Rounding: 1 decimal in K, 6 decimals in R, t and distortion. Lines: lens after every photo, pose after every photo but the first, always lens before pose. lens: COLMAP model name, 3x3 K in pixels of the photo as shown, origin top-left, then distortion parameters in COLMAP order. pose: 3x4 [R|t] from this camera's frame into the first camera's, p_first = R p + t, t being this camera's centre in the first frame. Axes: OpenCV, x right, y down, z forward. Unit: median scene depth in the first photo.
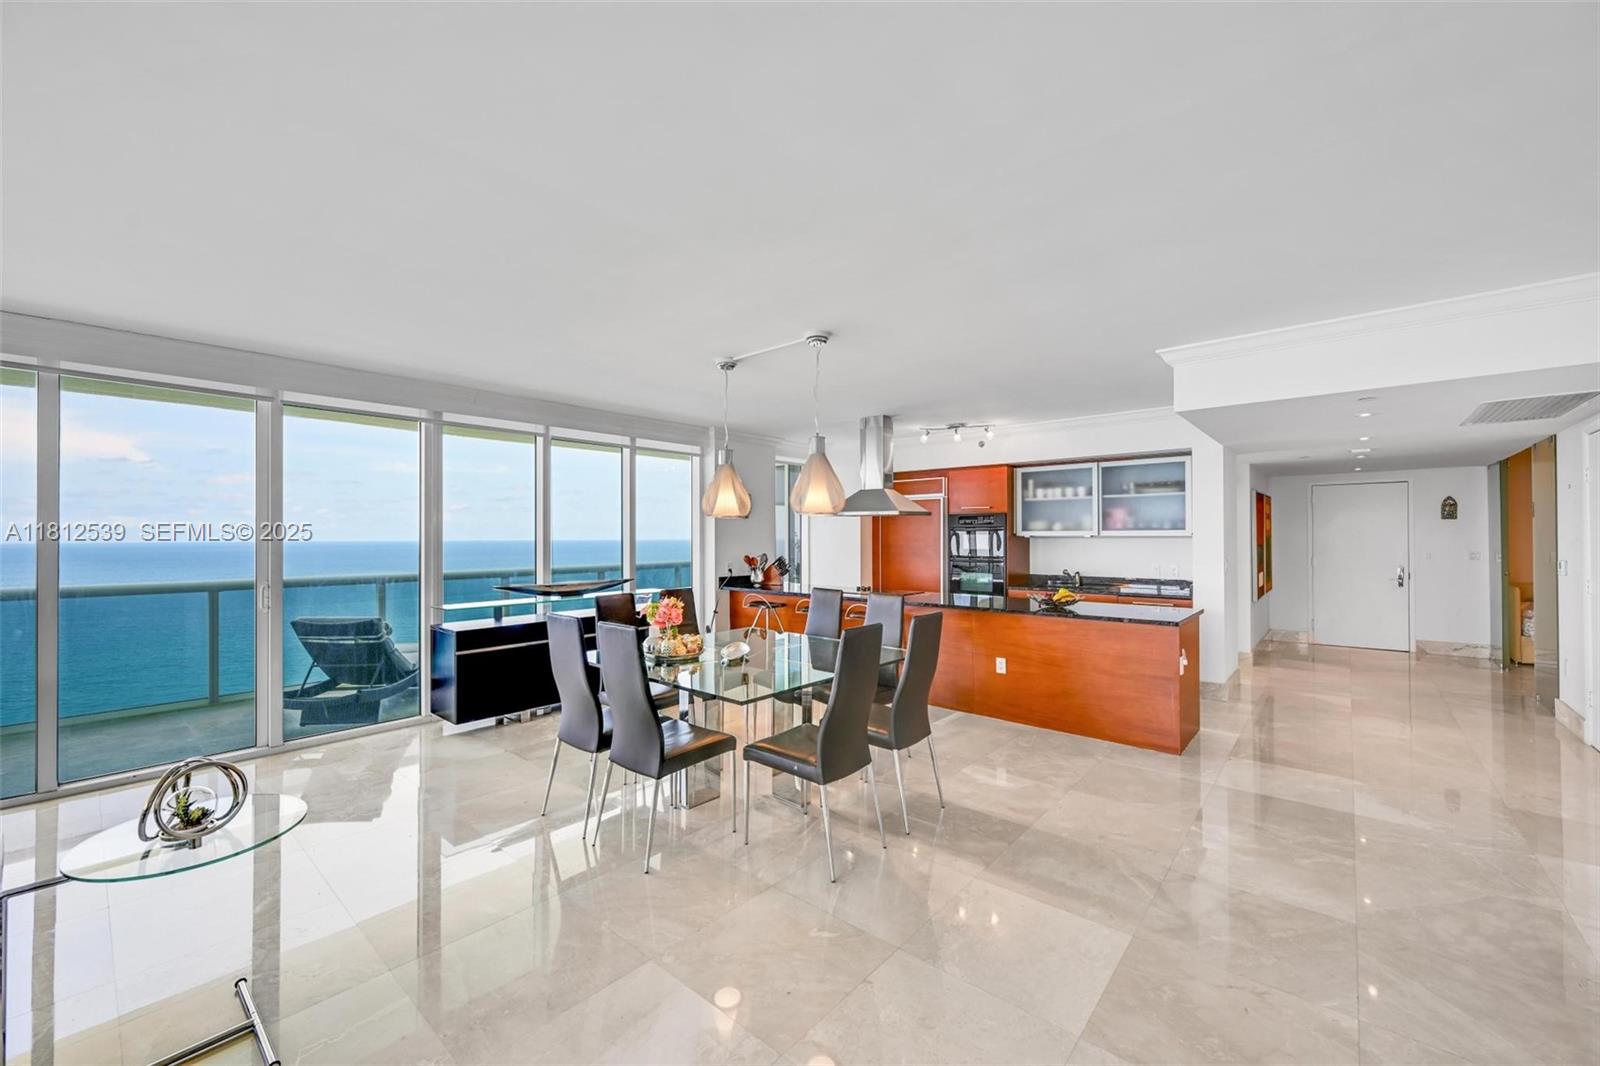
lens RADIAL K [[634.9, 0, 799.4], [0, 634.9, 534.6], [0, 0, 1]] dist [-0.000250, 0.000778]
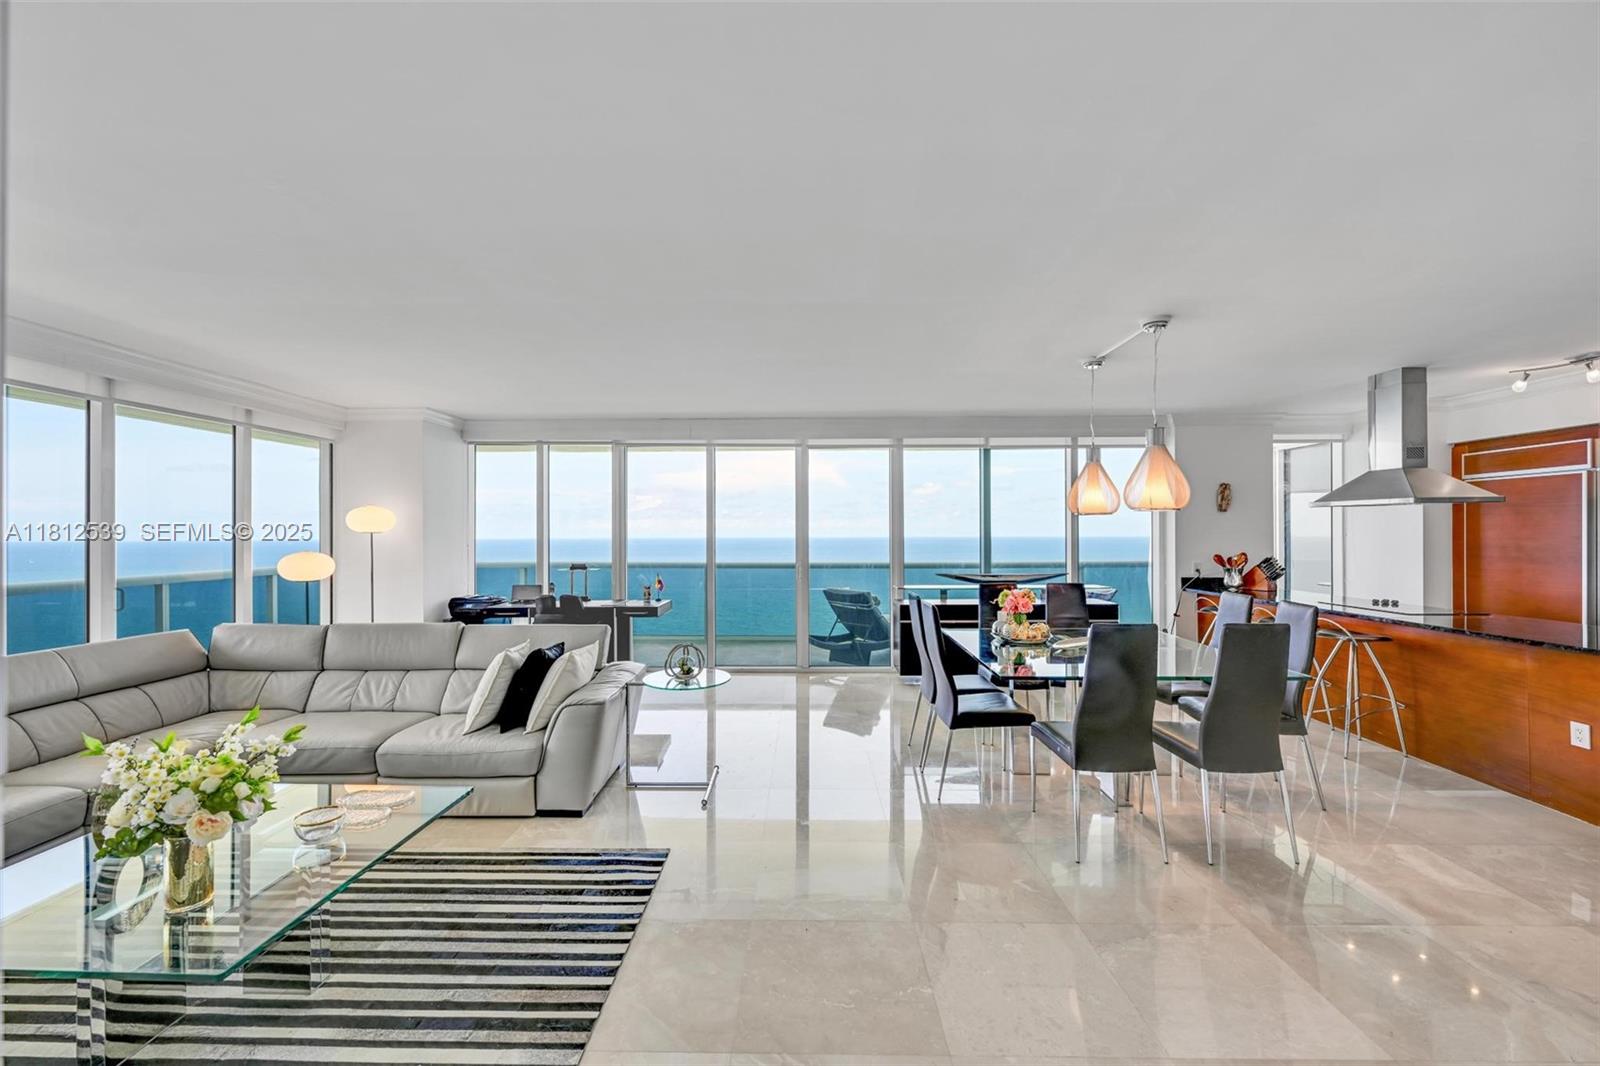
lens RADIAL K [[634.9, 0, 792.0], [0, 634.9, 531.2], [0, 0, 1]] dist [-0.000250, 0.000778]
pose [[0.640040, -0.003006, -0.768335, 0.236649], [0.003343, 0.999994, -0.001128, -0.000401], [0.768334, -0.001847, 0.640046, -0.014025]]
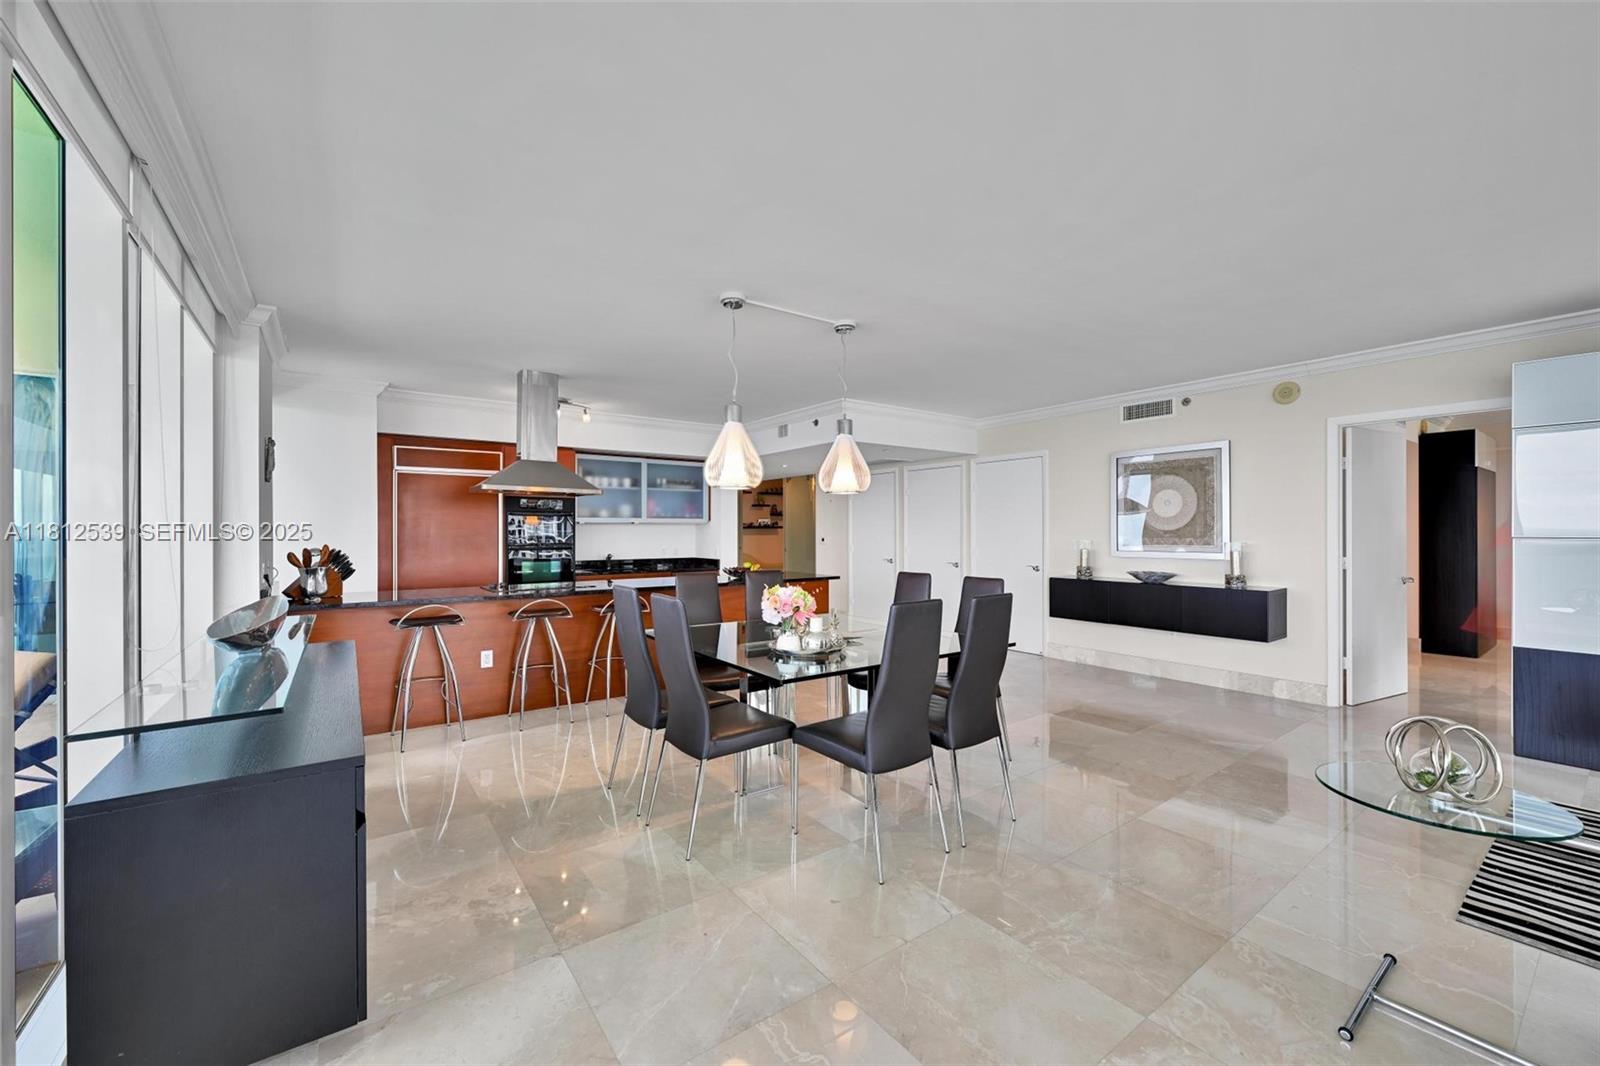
lens RADIAL K [[634.9, 0, 798.5], [0, 634.9, 527.7], [0, 0, 1]] dist [-0.000250, 0.000778]
pose [[0.216599, 0.007017, 0.976235, -0.597938], [0.000579, 0.999973, -0.007316, 0.020221], [-0.976261, 0.002150, 0.216589, 0.492772]]
